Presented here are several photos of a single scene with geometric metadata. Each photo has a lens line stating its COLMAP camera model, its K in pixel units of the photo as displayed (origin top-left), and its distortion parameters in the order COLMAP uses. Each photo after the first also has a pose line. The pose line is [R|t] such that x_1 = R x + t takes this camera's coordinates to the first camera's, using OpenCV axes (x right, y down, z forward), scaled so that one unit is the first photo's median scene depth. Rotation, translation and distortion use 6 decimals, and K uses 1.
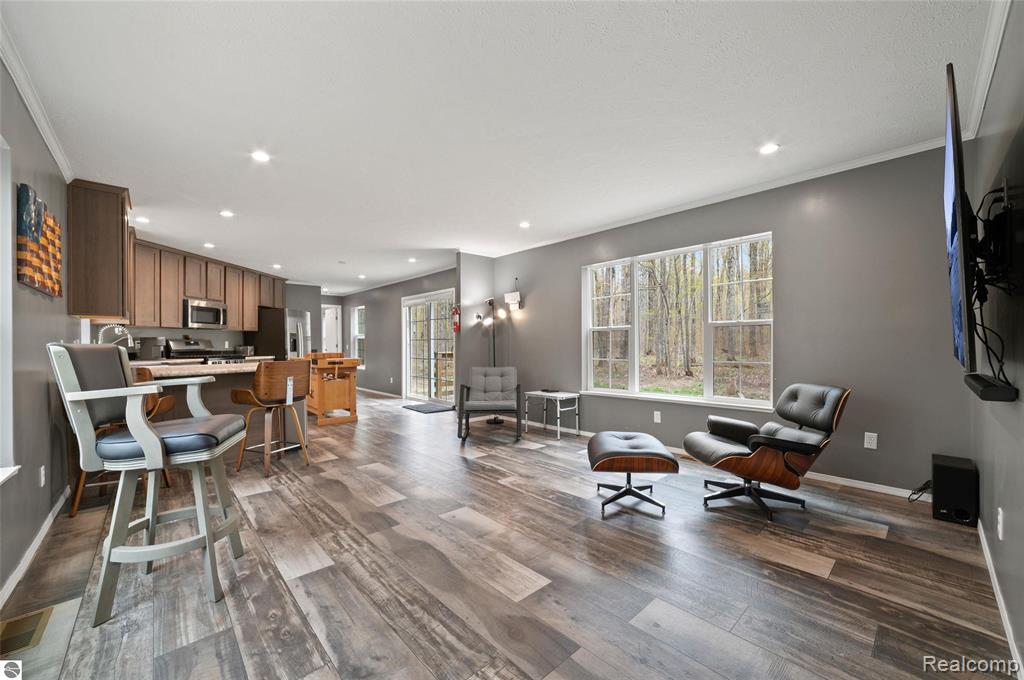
lens RADIAL K [[396.6, 0, 512.0], [0, 396.6, 340.0], [0, 0, 1]] dist [-0.046533, 0.017903]
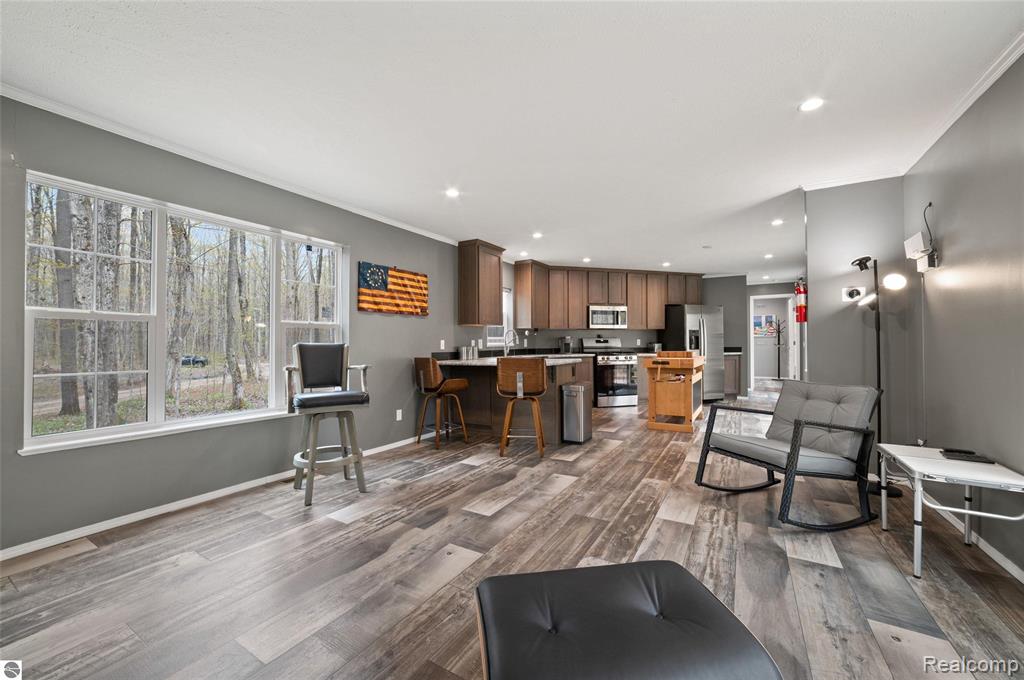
lens RADIAL K [[400.5, 0, 516.3], [0, 400.5, 329.9], [0, 0, 1]] dist [-0.050636, 0.018609]
pose [[0.304836, -0.028464, -0.951979, 0.340601], [0.012701, 0.999586, -0.025821, 0.002763], [0.952320, -0.004220, 0.305071, 0.433613]]
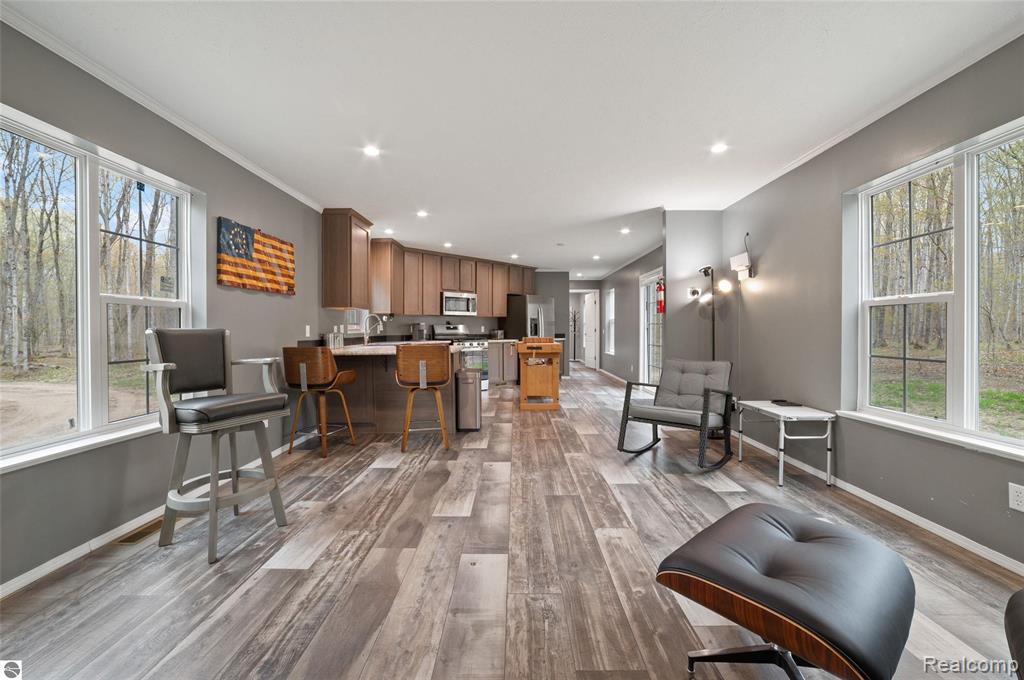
lens RADIAL K [[400.5, 0, 516.3], [0, 400.5, 329.9], [0, 0, 1]] dist [-0.050636, 0.018609]
pose [[0.738342, 0.003356, -0.674419, 0.199925], [0.006000, 0.999915, 0.011545, 0.002225], [0.674400, -0.012571, 0.738259, 0.252930]]
